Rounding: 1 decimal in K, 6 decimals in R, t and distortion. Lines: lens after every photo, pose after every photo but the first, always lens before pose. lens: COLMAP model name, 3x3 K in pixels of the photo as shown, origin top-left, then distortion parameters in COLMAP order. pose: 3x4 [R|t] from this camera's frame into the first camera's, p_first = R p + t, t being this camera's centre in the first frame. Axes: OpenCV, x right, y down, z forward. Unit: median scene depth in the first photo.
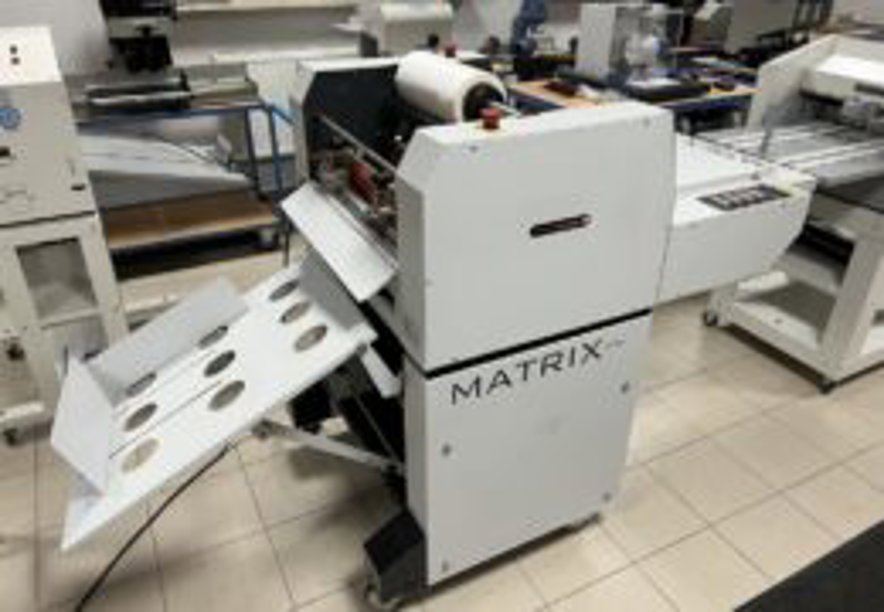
lens RADIAL K [[662.6, 0, 442.0], [0, 662.6, 306.0], [0, 0, 1]] dist [0.066028, -0.070940]
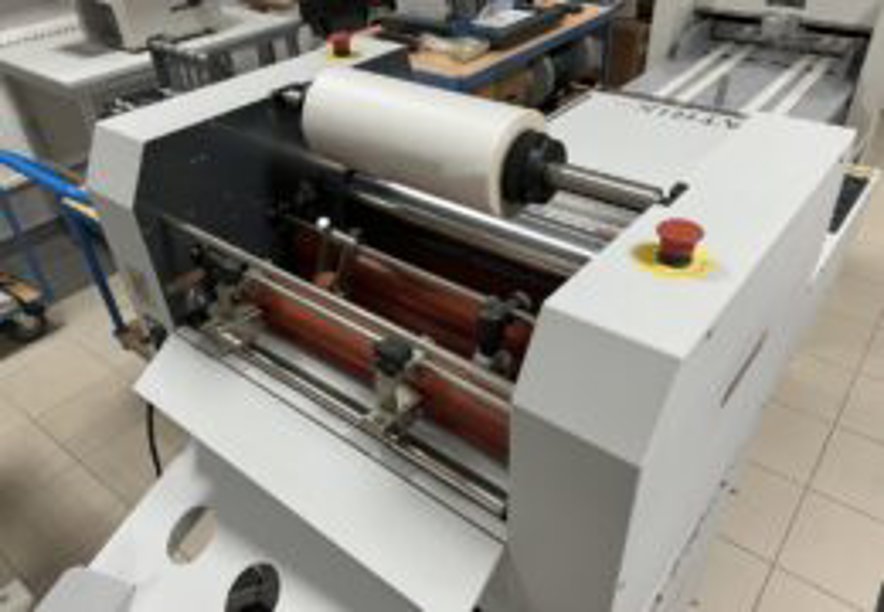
lens RADIAL K [[675.4, 0, 448.0], [0, 675.4, 310.8], [0, 0, 1]] dist [0.037576, 0.000817]
pose [[0.908693, -0.279360, 0.310216, -0.170197], [0.243950, 0.958359, 0.148449, -0.240850], [-0.338769, -0.059217, 0.939004, 0.415454]]
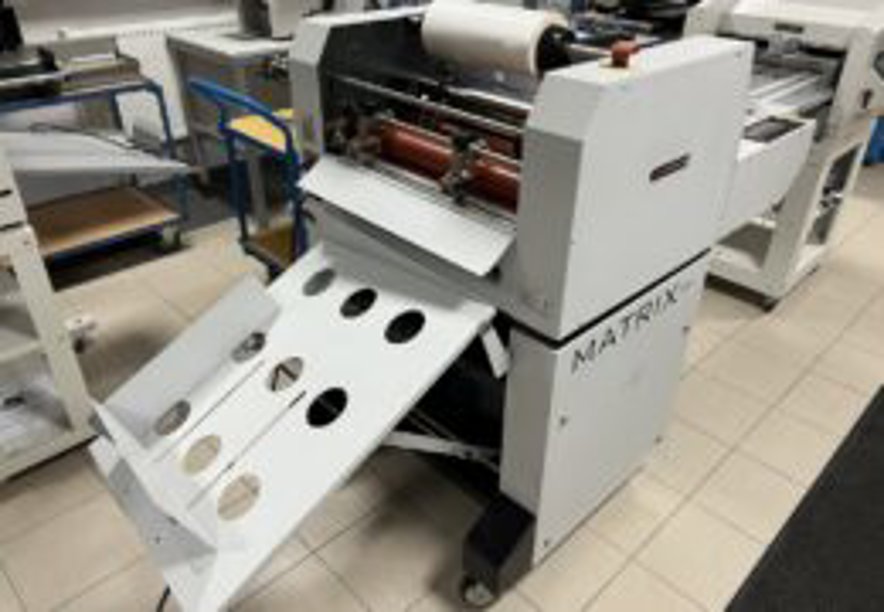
lens RADIAL K [[662.6, 0, 442.0], [0, 662.6, 306.0], [0, 0, 1]] dist [0.066028, -0.070940]
pose [[0.956643, -0.148760, 0.250410, -0.312974], [0.140298, 0.988774, 0.051413, -0.015214], [-0.255247, -0.014052, 0.966774, 0.113459]]
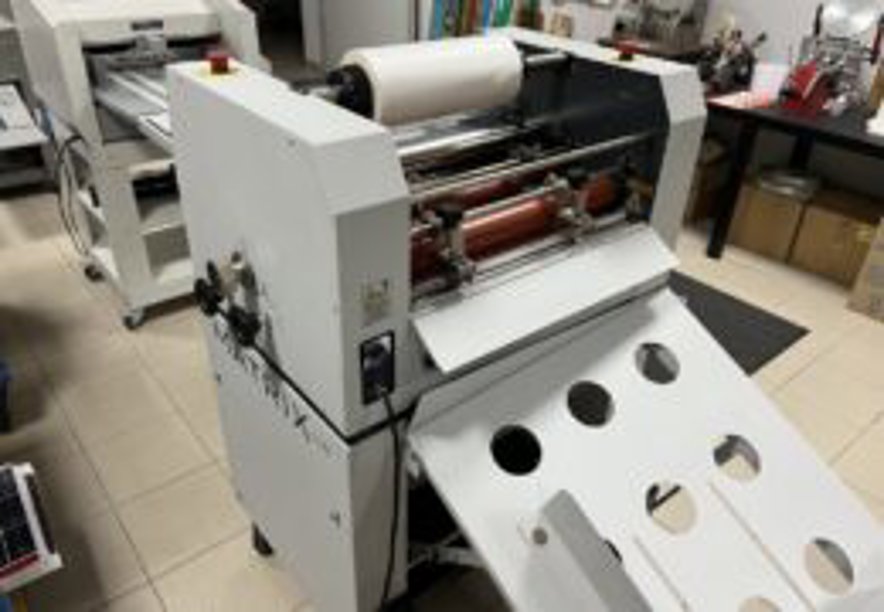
lens RADIAL K [[662.6, 0, 442.0], [0, 662.6, 306.0], [0, 0, 1]] dist [0.066028, -0.070940]
pose [[-0.202398, -0.524945, 0.826721, -0.680142], [0.460174, 0.694205, 0.553461, -0.502962], [-0.864451, 0.492455, 0.101060, 0.945514]]
